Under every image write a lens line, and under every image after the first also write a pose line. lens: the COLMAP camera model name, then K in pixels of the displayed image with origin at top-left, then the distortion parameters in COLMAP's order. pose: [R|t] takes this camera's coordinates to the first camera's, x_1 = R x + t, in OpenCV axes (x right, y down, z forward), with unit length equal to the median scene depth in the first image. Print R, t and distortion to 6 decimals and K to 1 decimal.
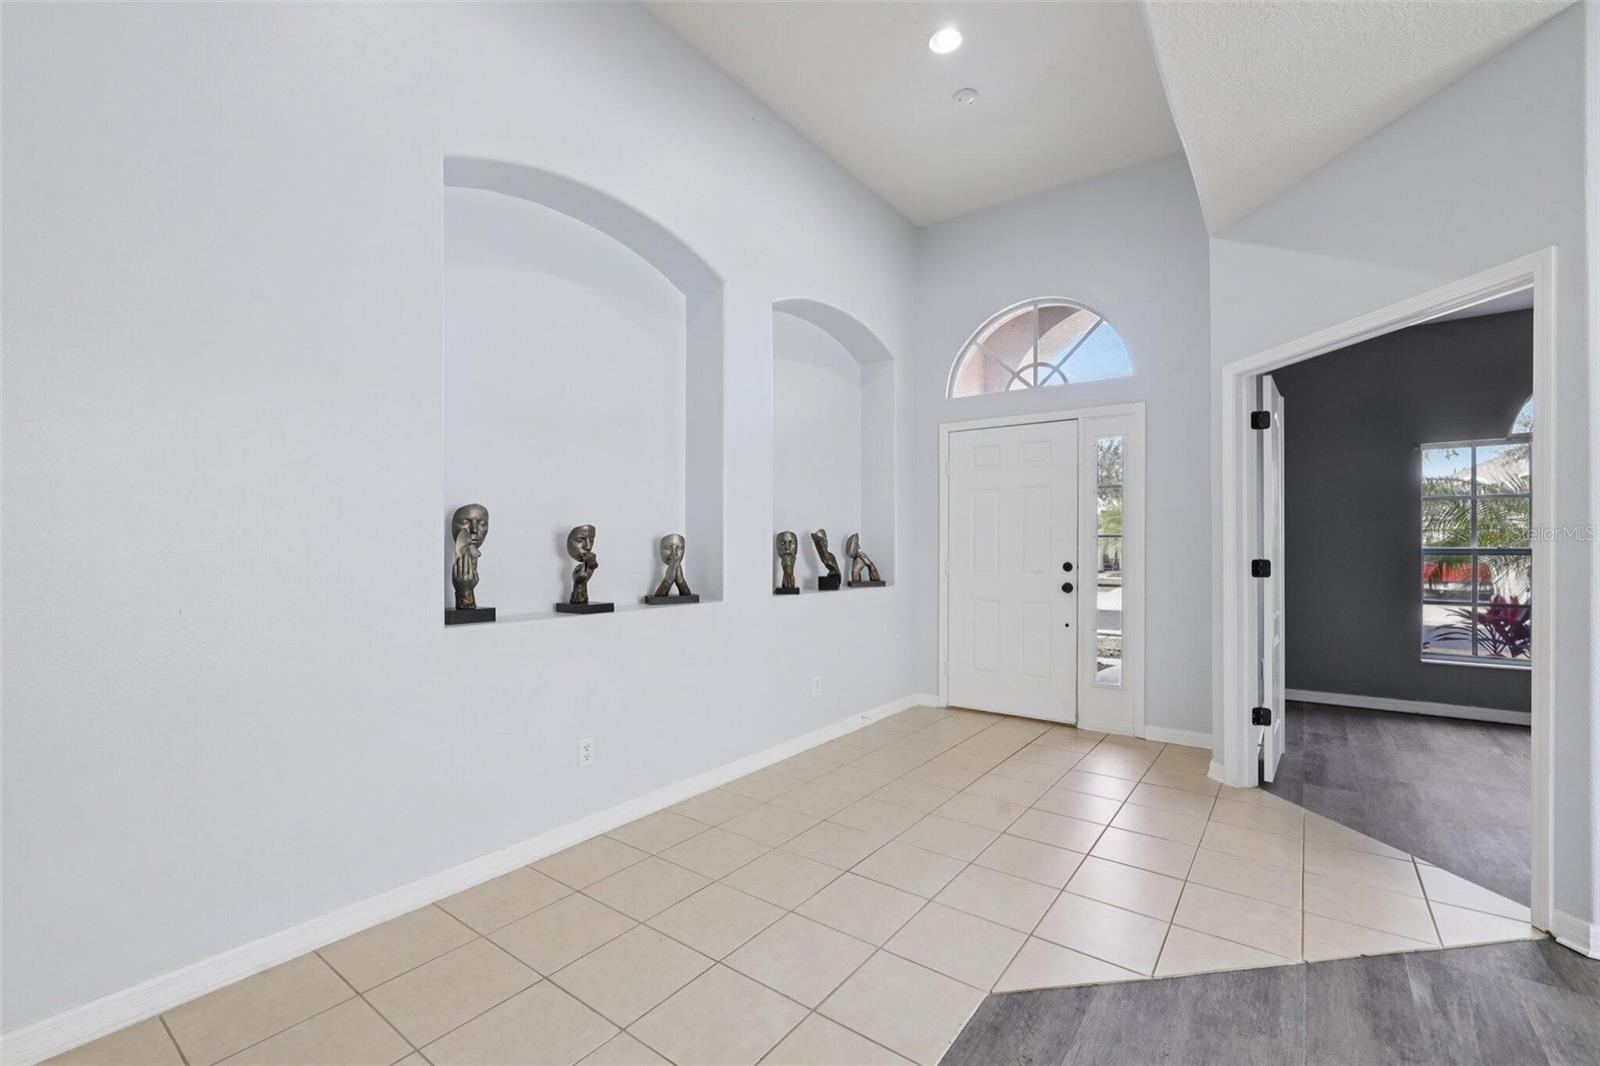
lens RADIAL K [[677.5, 0, 808.4], [0, 677.5, 544.7], [0, 0, 1]] dist [0.001124, -0.000175]
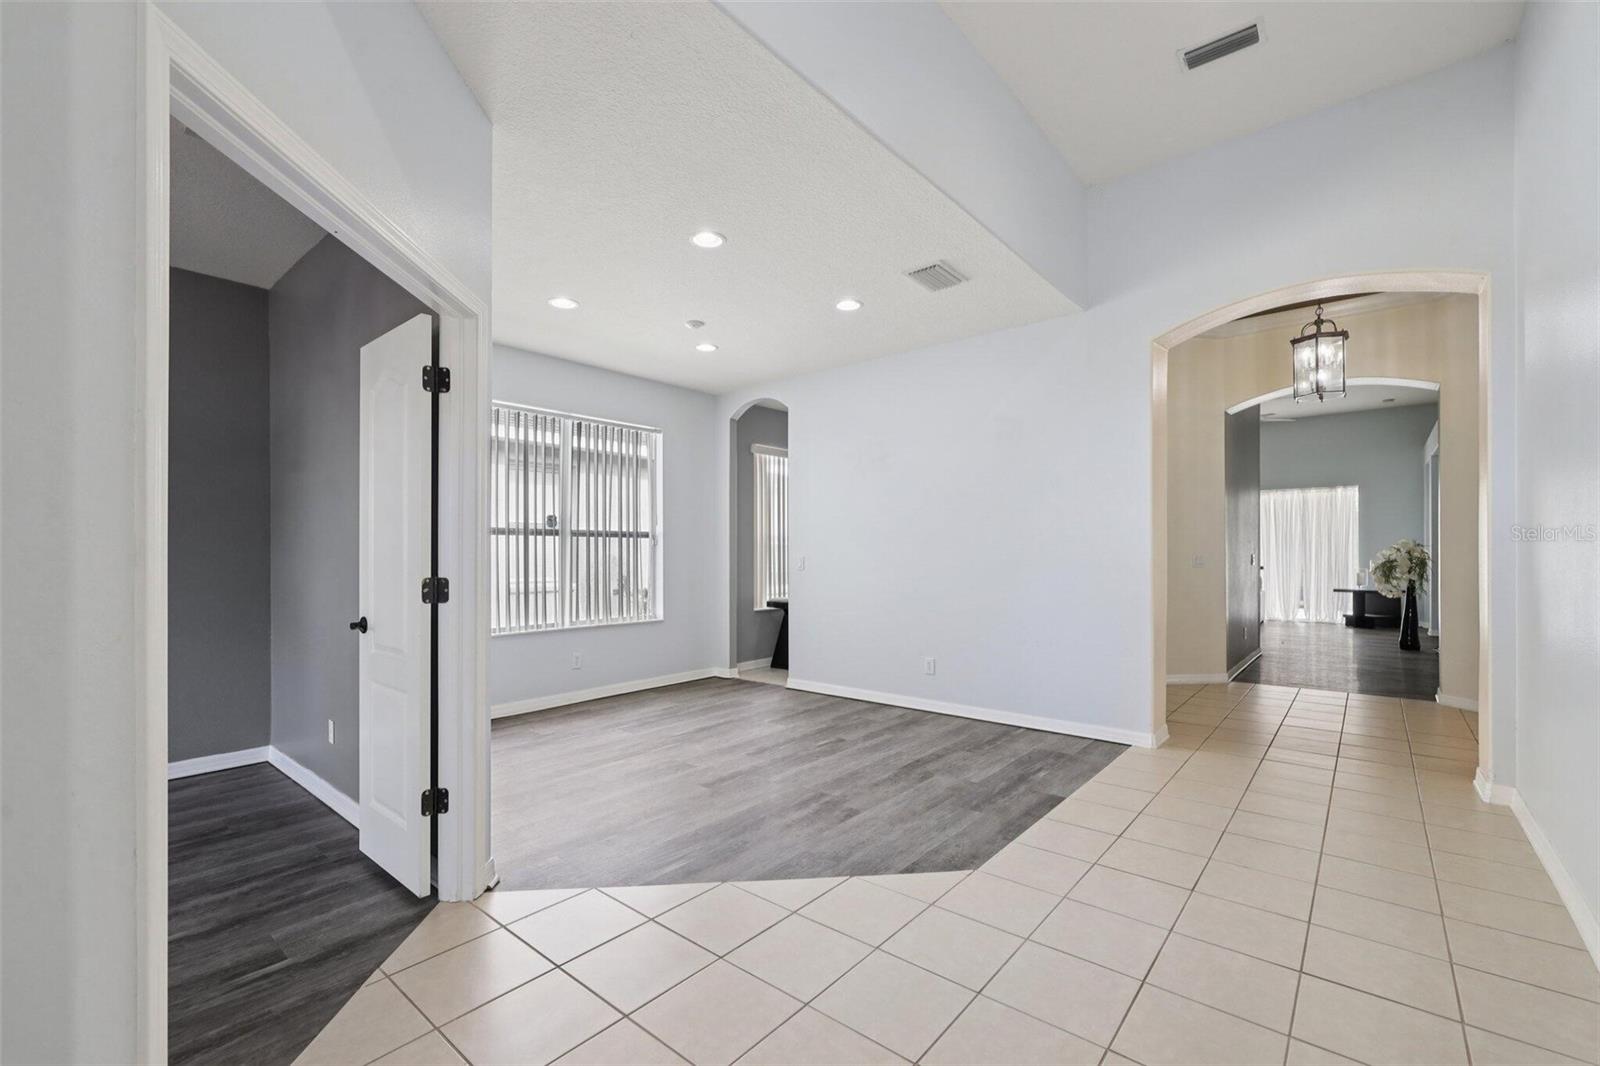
lens RADIAL K [[677.5, 0, 812.6], [0, 677.5, 556.2], [0, 0, 1]] dist [0.001124, -0.000175]
pose [[-0.999127, 0.001380, 0.041751, 0.239592], [0.000950, 0.999946, -0.010312, 0.007127], [-0.041763, -0.010263, -0.999075, 1.065829]]
